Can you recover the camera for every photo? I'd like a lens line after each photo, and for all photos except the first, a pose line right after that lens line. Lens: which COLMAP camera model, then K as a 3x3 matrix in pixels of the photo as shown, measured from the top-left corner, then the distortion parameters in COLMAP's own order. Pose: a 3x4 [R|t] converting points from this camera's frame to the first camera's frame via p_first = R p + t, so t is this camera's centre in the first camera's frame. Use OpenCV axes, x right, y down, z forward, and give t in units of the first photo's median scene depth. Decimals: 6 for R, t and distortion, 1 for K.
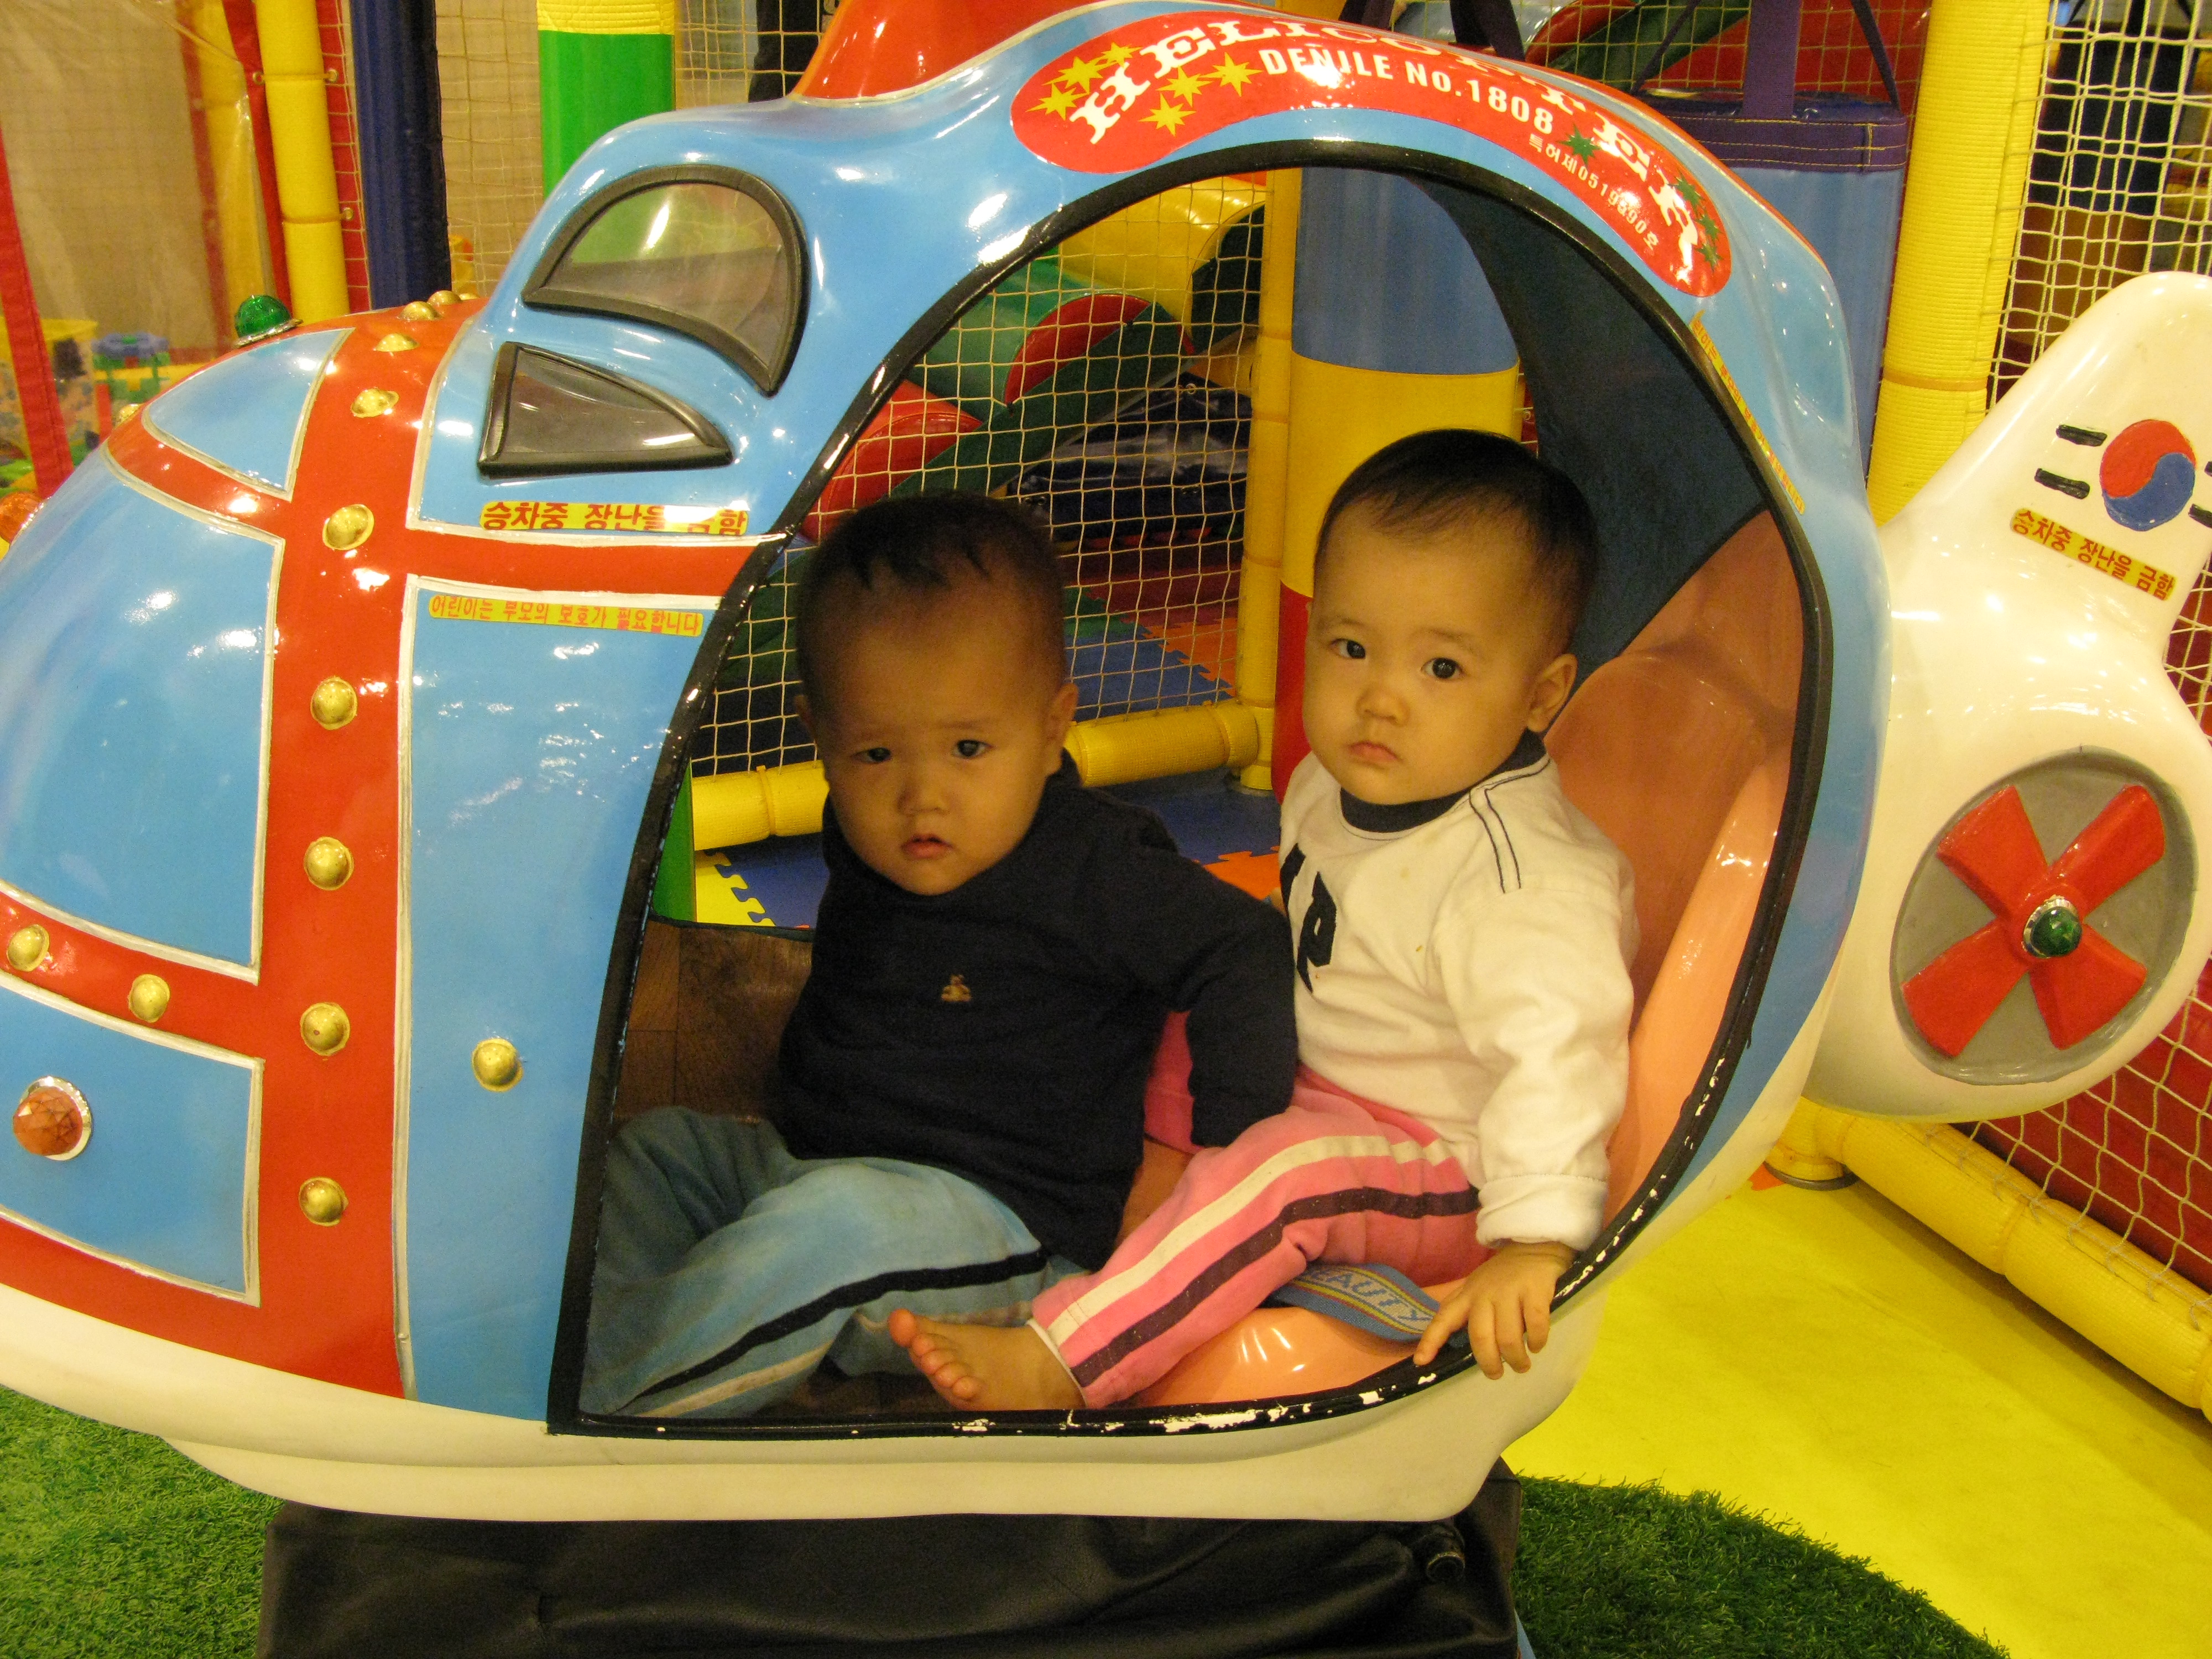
lens RADIAL K [[2236.5, 0, 1106.0], [0, 2236.5, 829.5], [0, 0, 1]] dist [-0.208805, 0.239117]
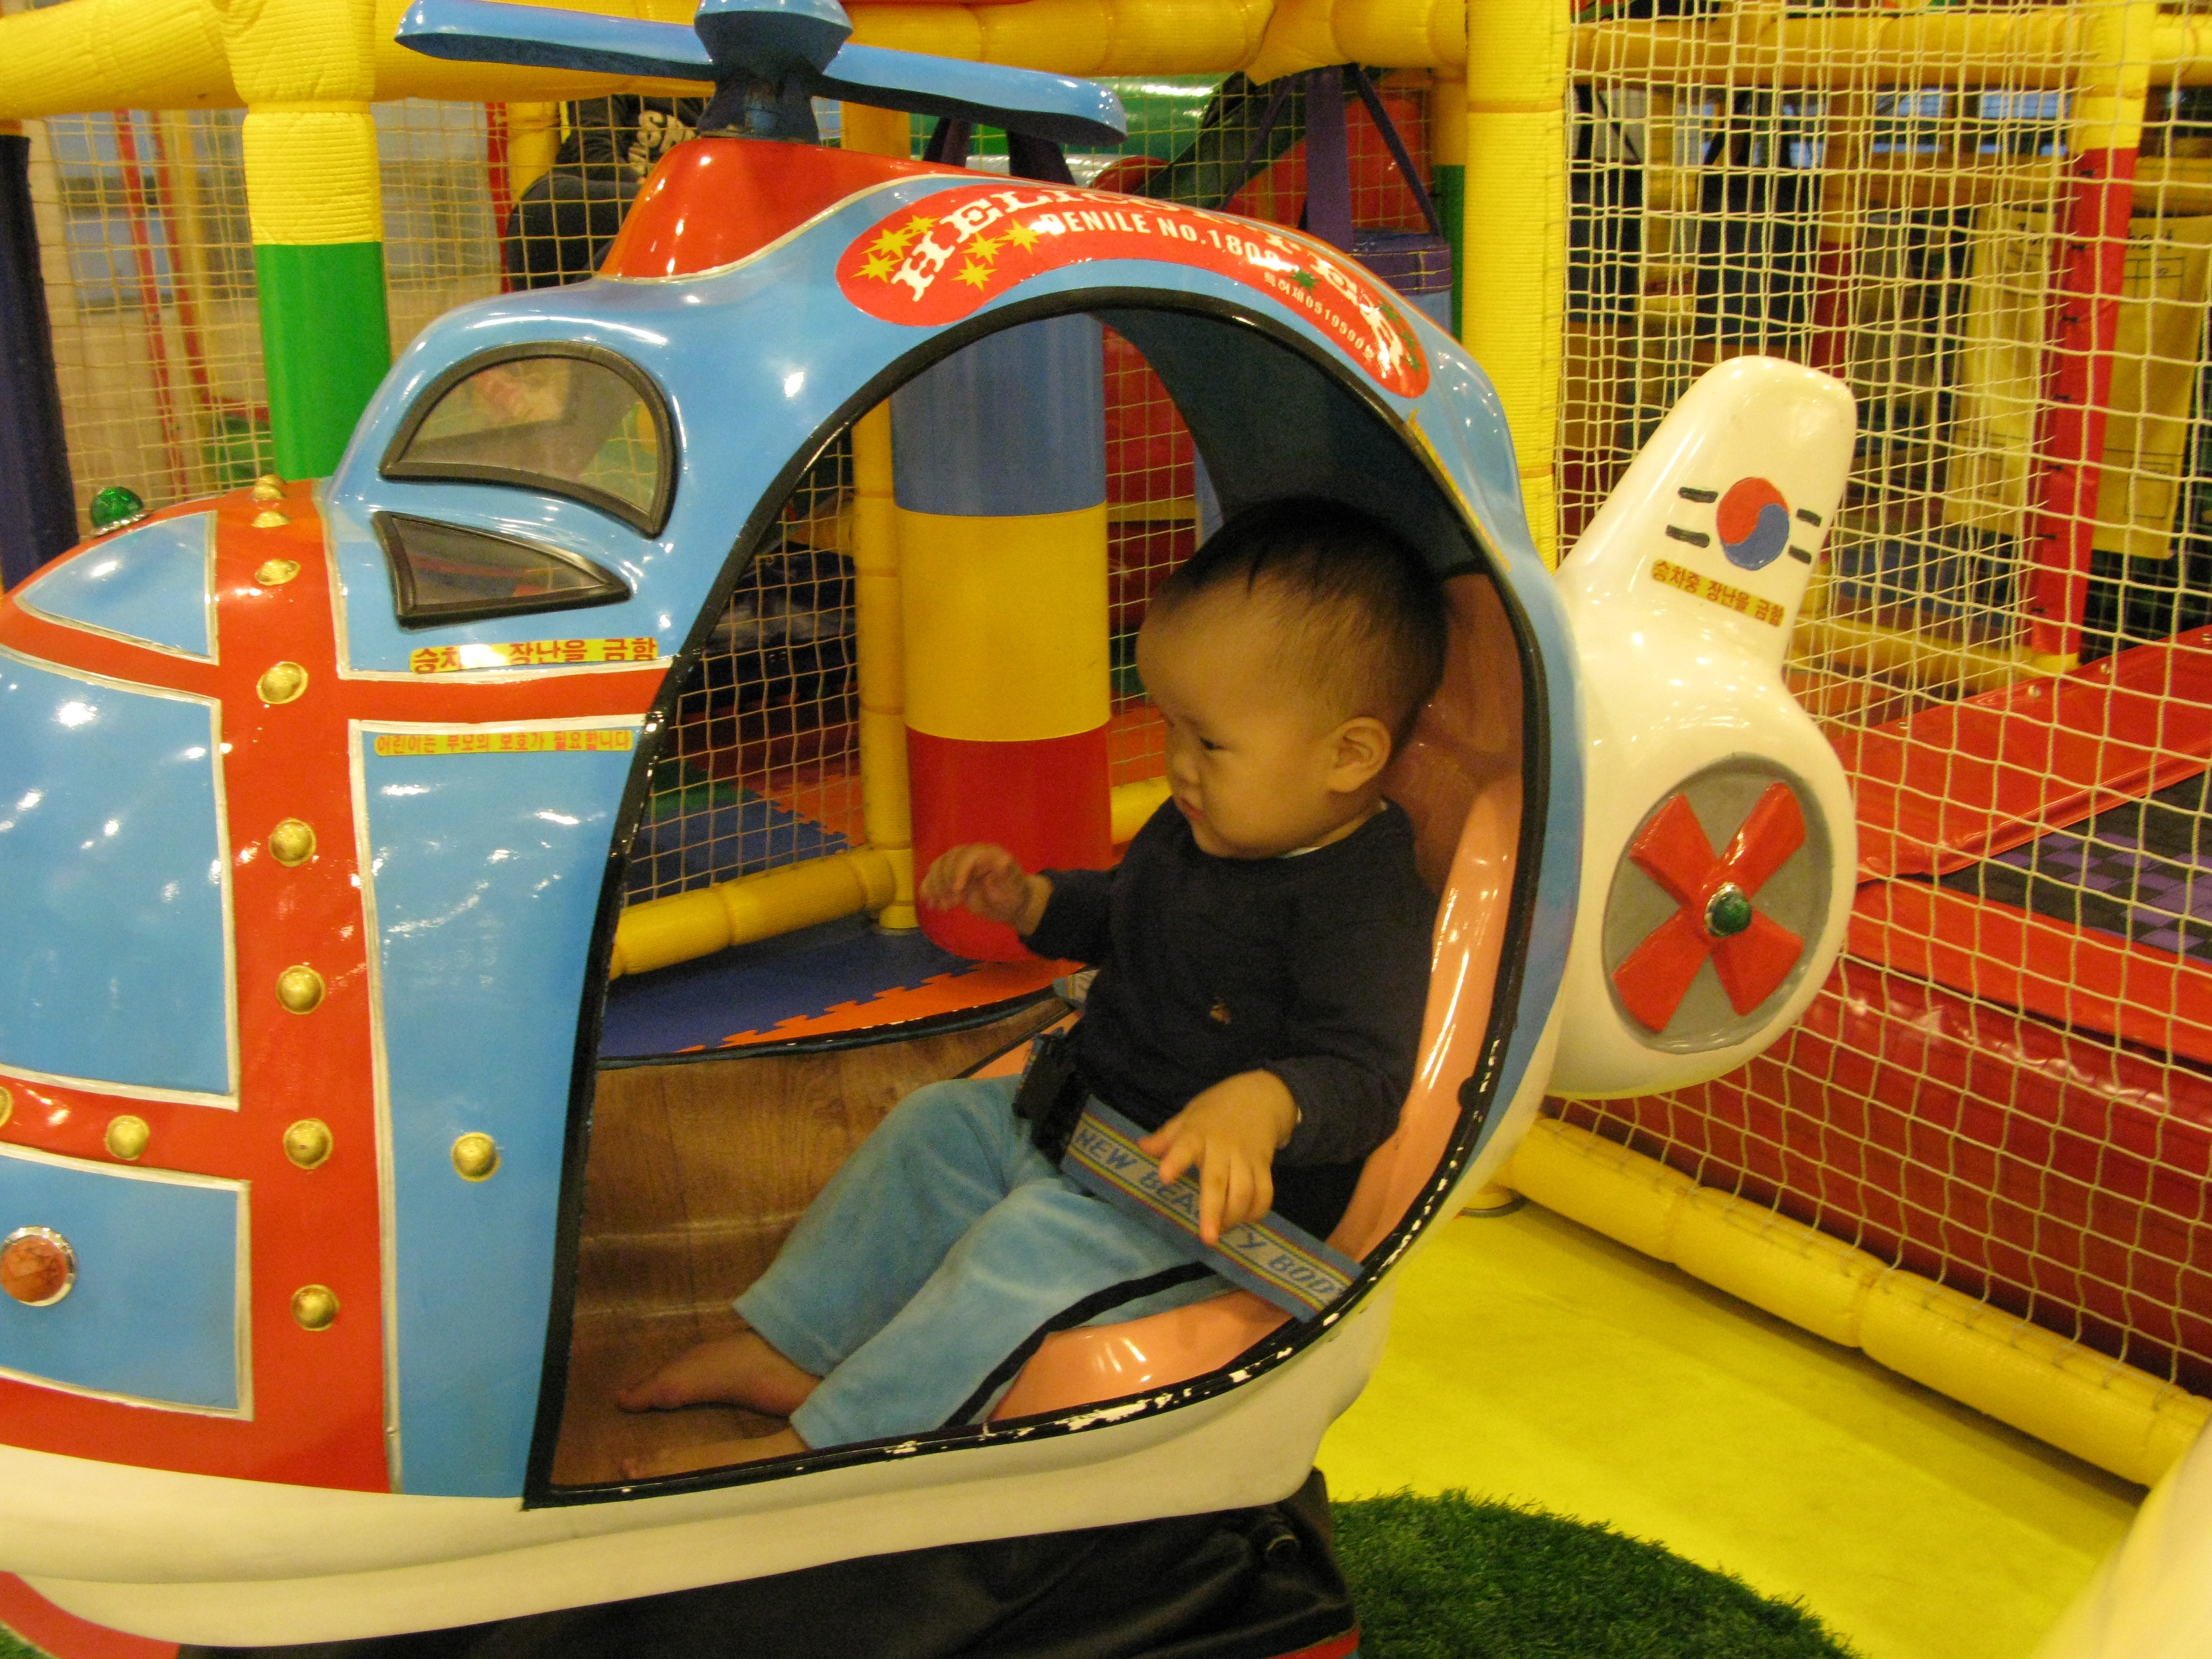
lens RADIAL K [[2253.5, 0, 1079.2], [0, 2253.5, 822.3], [0, 0, 1]] dist [-0.214244, 0.252171]
pose [[0.974561, -0.099437, 0.200856, -0.173936], [0.114533, 0.991293, -0.064962, 0.044153], [-0.192647, 0.086314, 0.977465, -0.134632]]
